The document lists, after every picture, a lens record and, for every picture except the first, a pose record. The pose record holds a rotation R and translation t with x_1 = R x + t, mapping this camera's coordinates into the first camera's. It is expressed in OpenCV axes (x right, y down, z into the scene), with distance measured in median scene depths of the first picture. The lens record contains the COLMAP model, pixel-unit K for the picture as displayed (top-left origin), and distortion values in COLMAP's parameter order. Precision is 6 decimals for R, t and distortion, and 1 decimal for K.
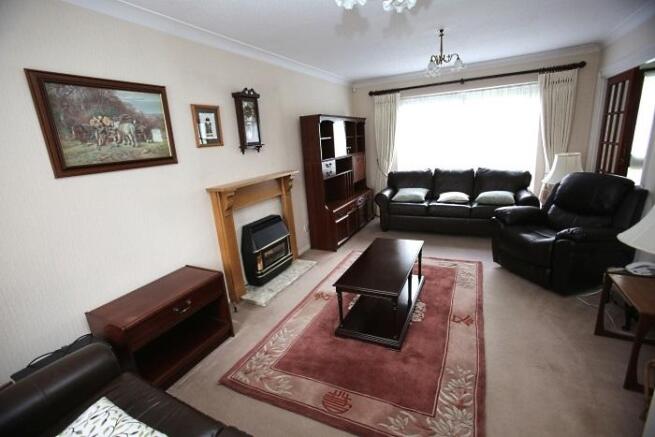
lens RADIAL K [[295.1, 0, 324.7], [0, 295.1, 218.5], [0, 0, 1]] dist [-0.029590, -0.000004]
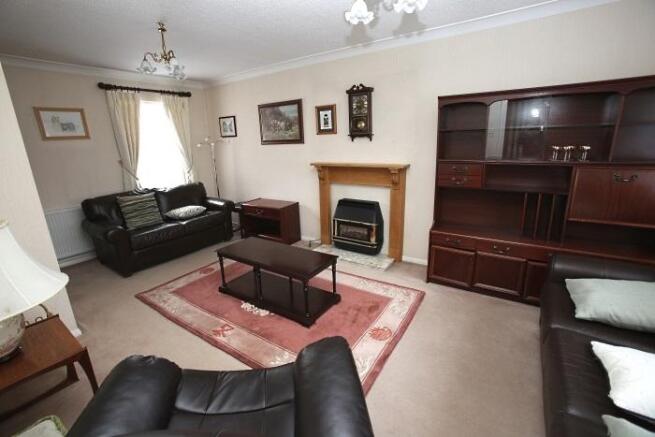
lens RADIAL K [[295.1, 0, 324.8], [0, 295.1, 218.7], [0, 0, 1]] dist [-0.029590, -0.000004]
pose [[-0.115215, 0.344458, -0.931705, 1.170687], [-0.208462, 0.908680, 0.361724, -0.413931], [0.971220, 0.235901, -0.032888, 1.208263]]
